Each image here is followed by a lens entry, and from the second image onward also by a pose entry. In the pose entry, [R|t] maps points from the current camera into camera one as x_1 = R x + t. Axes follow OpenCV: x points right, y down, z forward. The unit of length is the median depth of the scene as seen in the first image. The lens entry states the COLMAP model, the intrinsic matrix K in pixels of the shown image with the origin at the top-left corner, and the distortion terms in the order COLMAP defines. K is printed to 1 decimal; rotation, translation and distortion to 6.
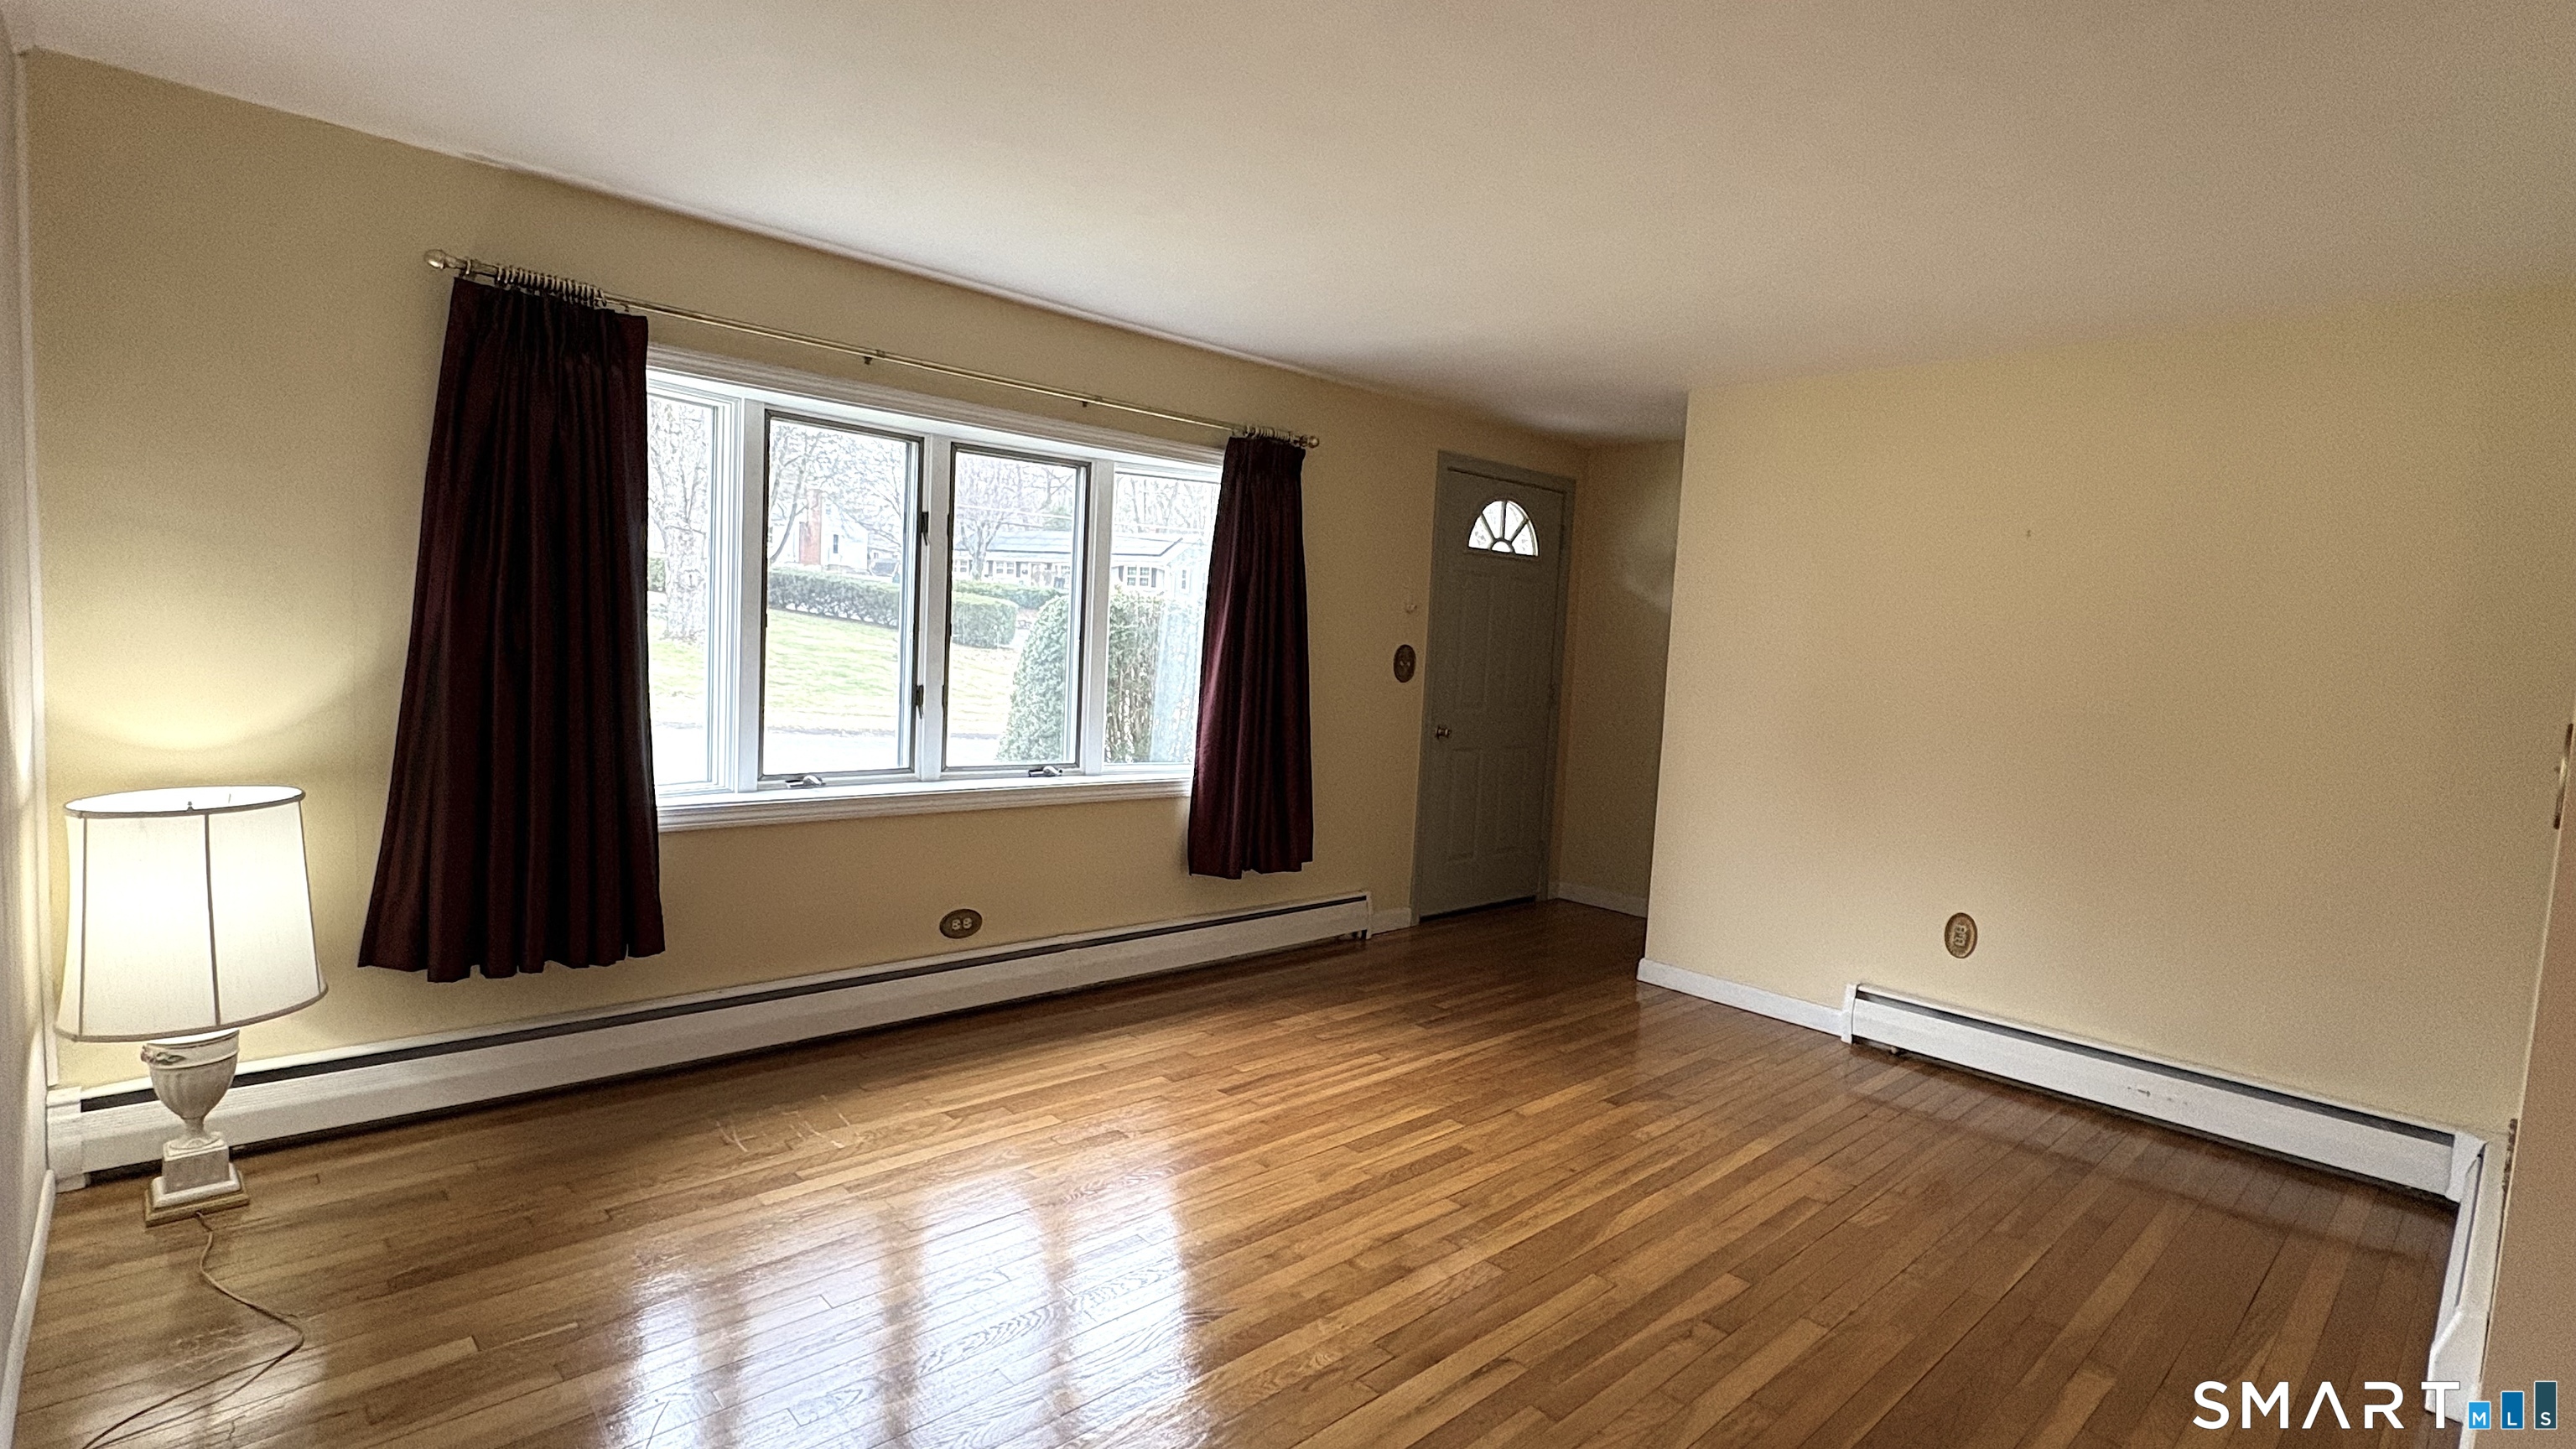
lens RADIAL K [[1197.0, 0, 1286.4], [0, 1197.0, 722.4], [0, 0, 1]] dist [0.000845, 0.000419]
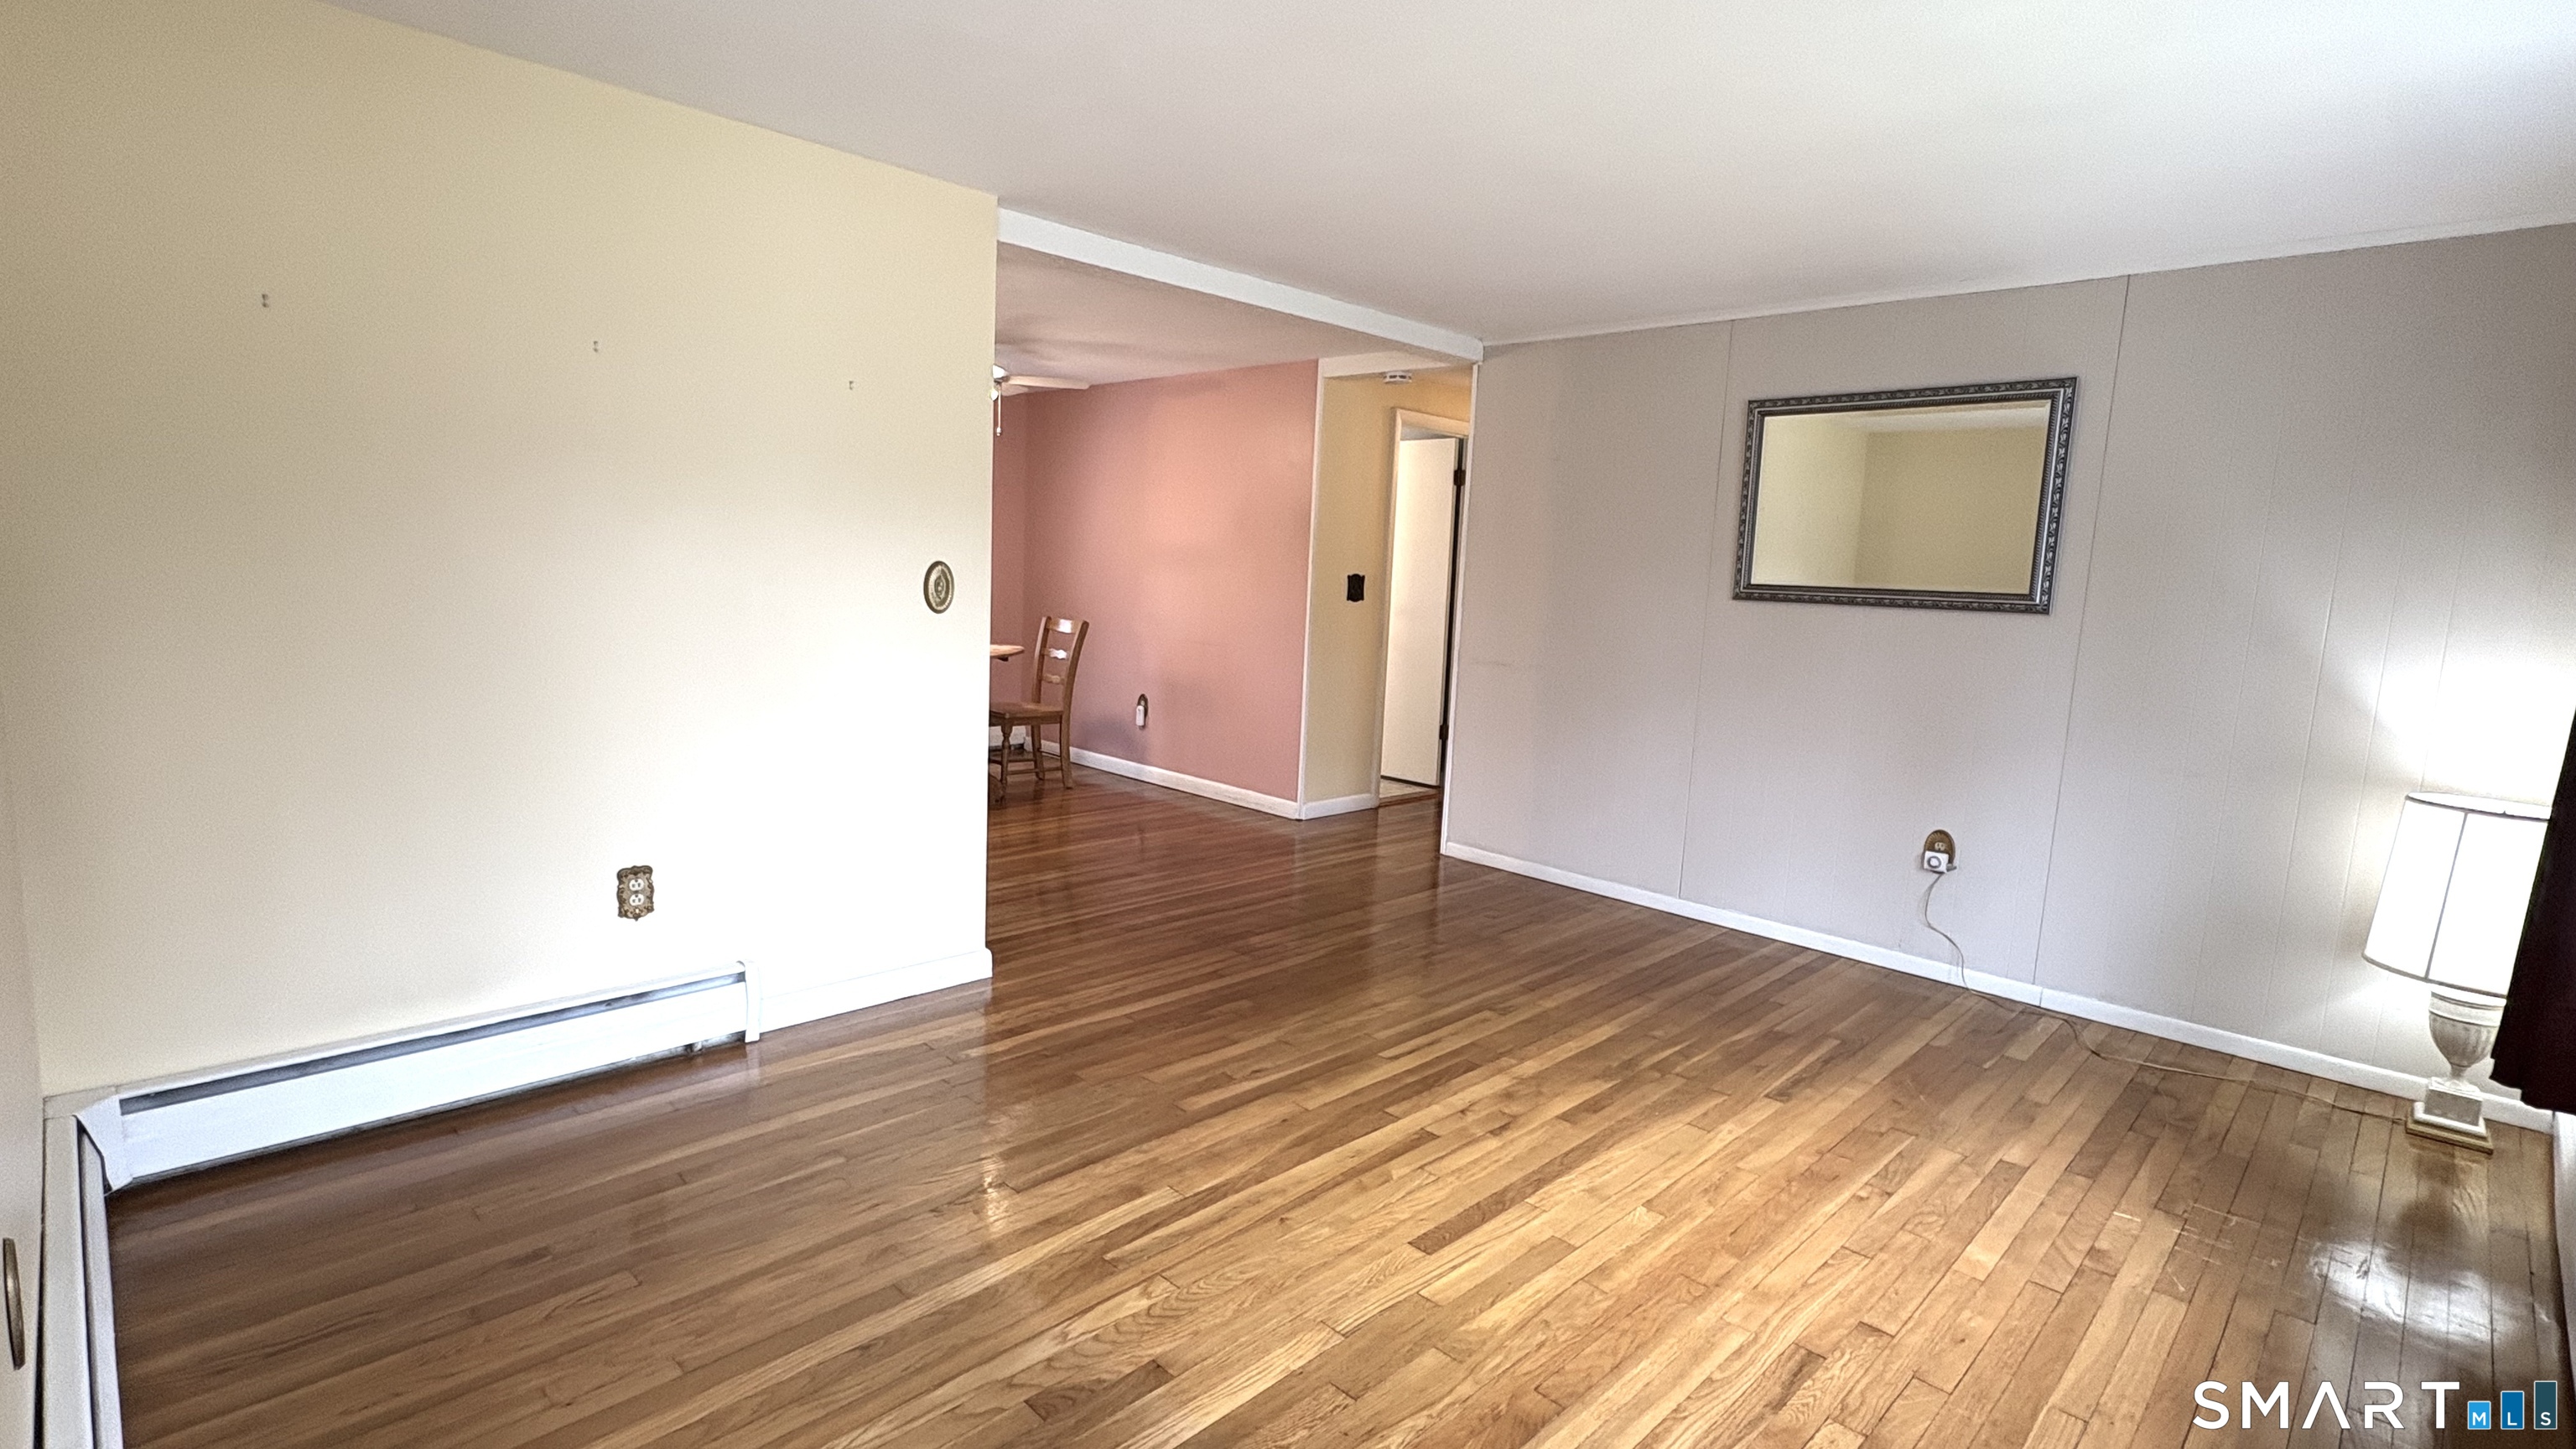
lens RADIAL K [[1197.0, 0, 1286.4], [0, 1197.0, 722.4], [0, 0, 1]] dist [0.000845, 0.000419]
pose [[-0.994124, -0.091087, -0.058480, 0.278860], [-0.101185, 0.973902, 0.203166, -0.100607], [0.038449, 0.207889, -0.977396, 1.510535]]
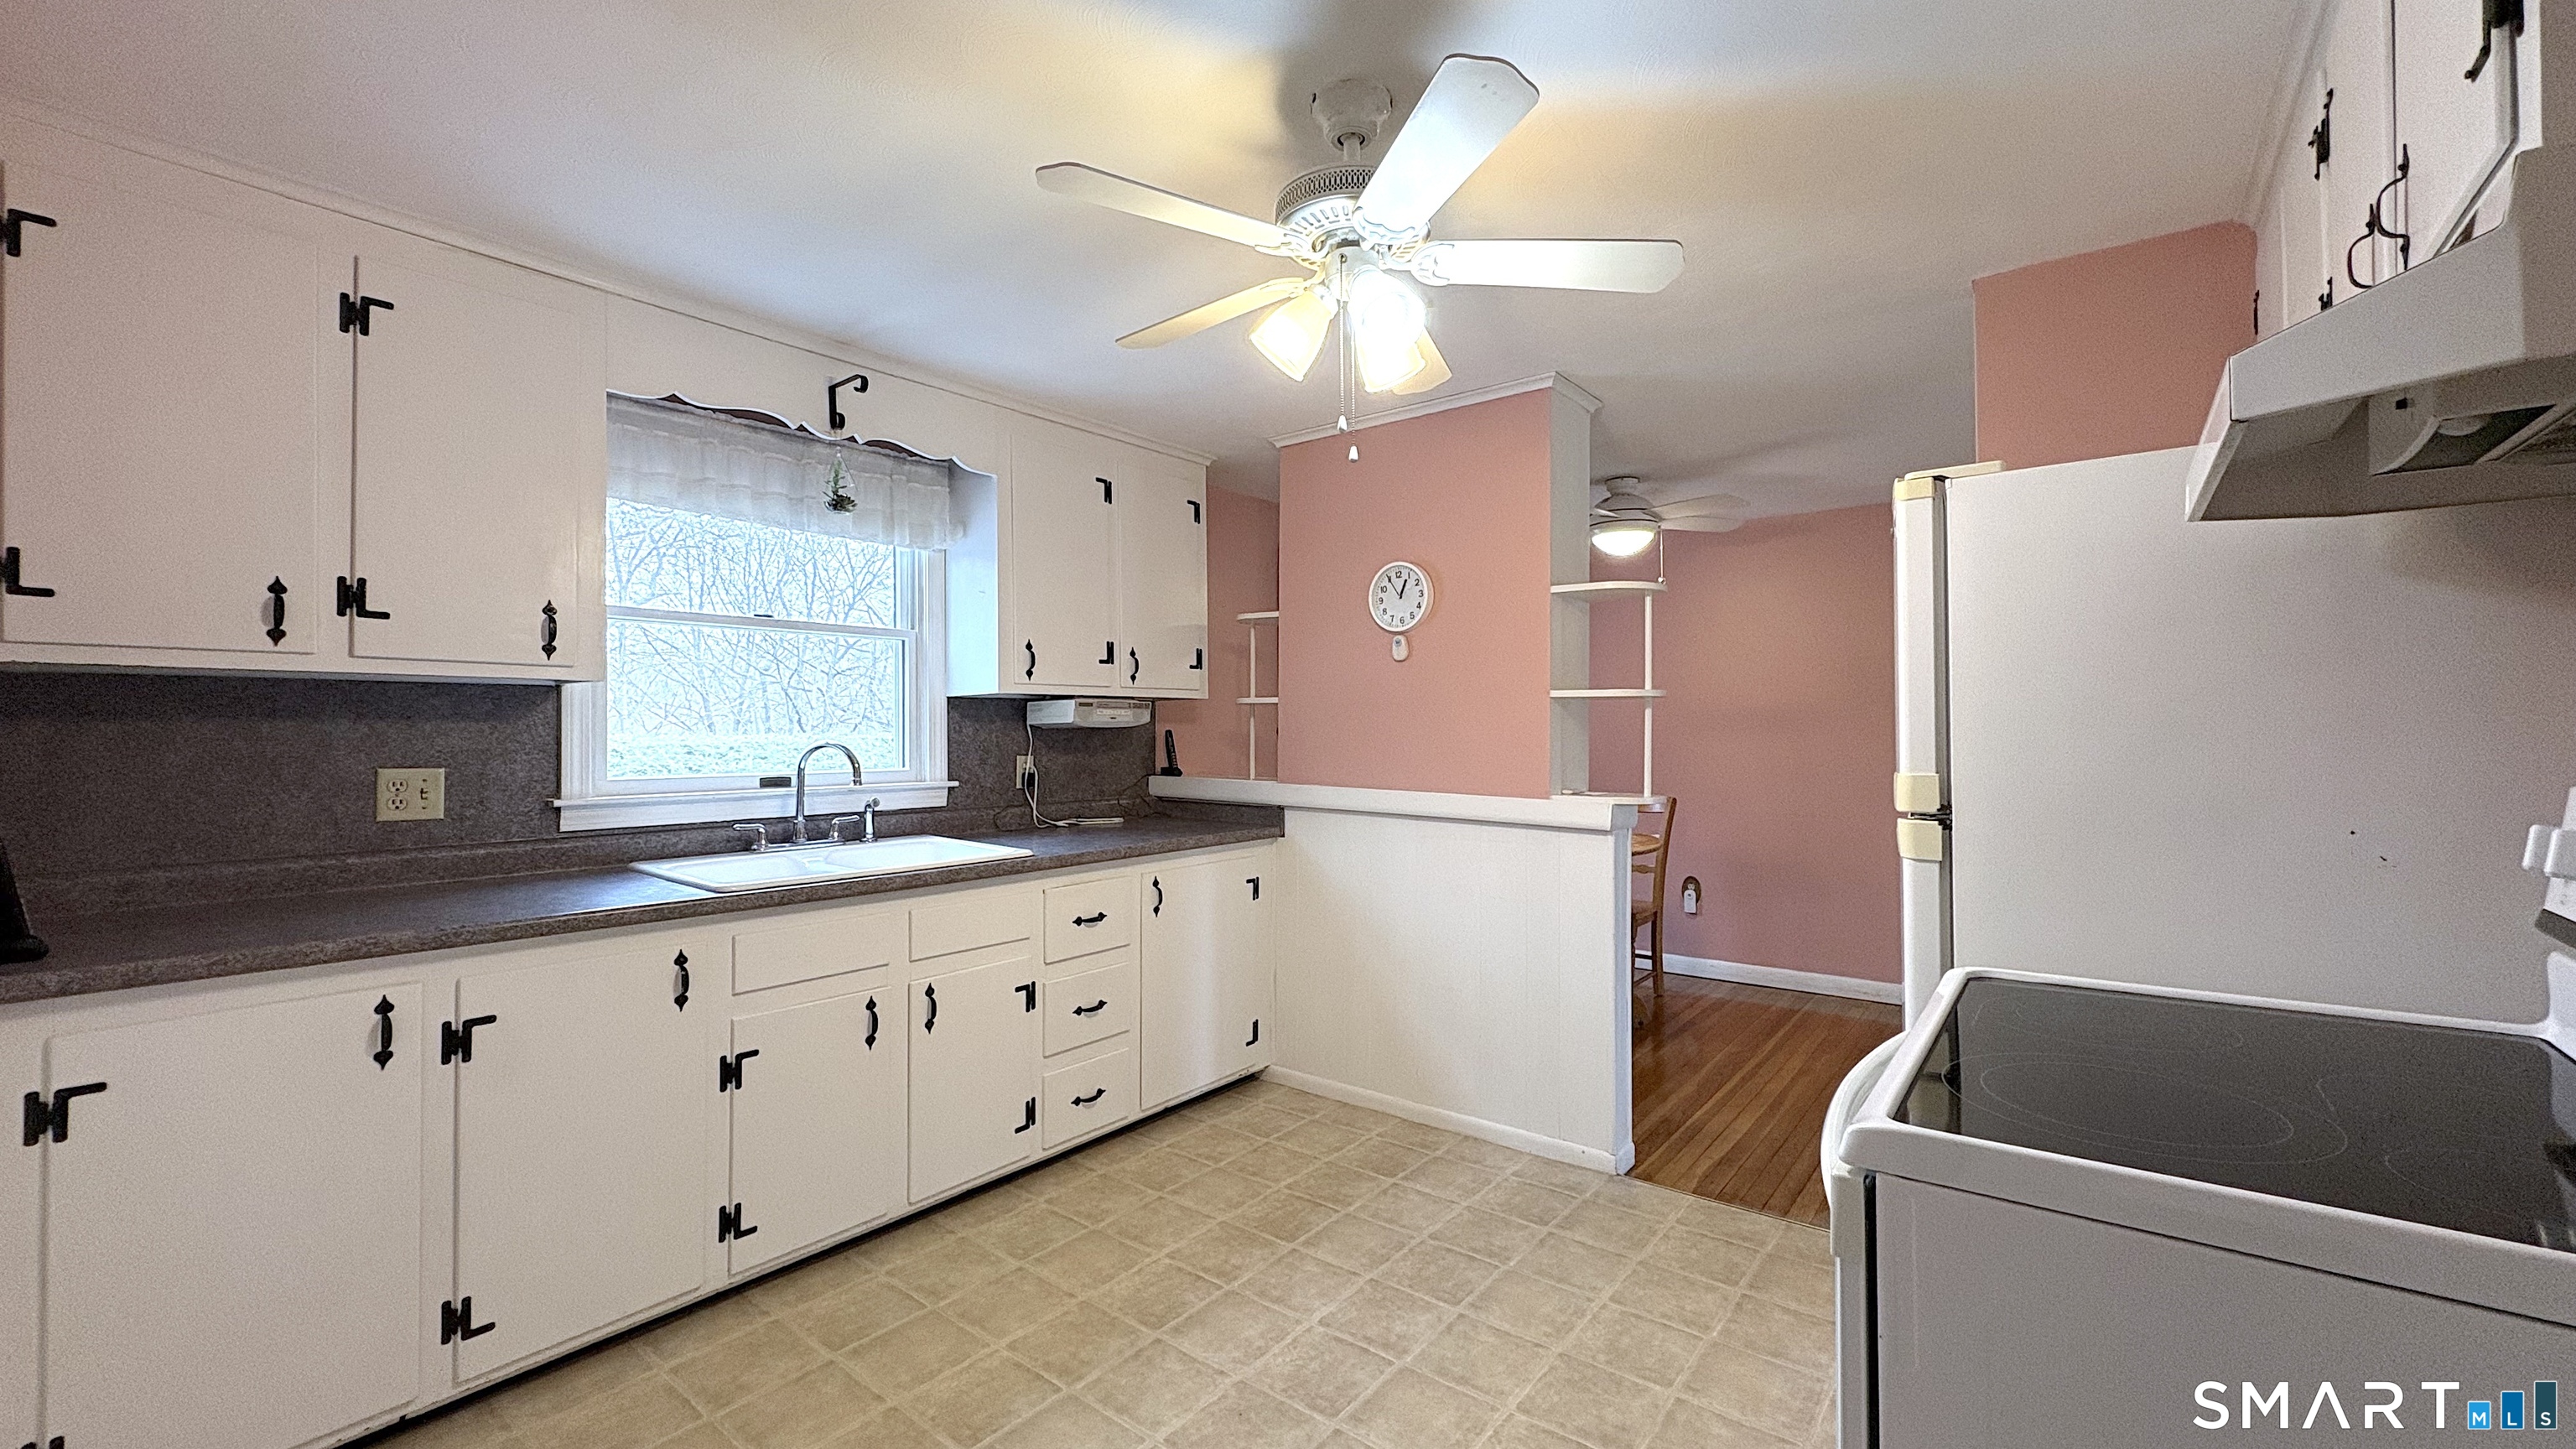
lens RADIAL K [[1025.7, 0, 1286.6], [0, 1025.7, 722.6], [0, 0, 1]] dist [0.000659, 0.000360]
pose [[-0.985932, -0.048729, -0.159888, 1.272032], [-0.058208, 0.996780, 0.055143, 0.012785], [0.156686, 0.063674, -0.985594, 0.900424]]
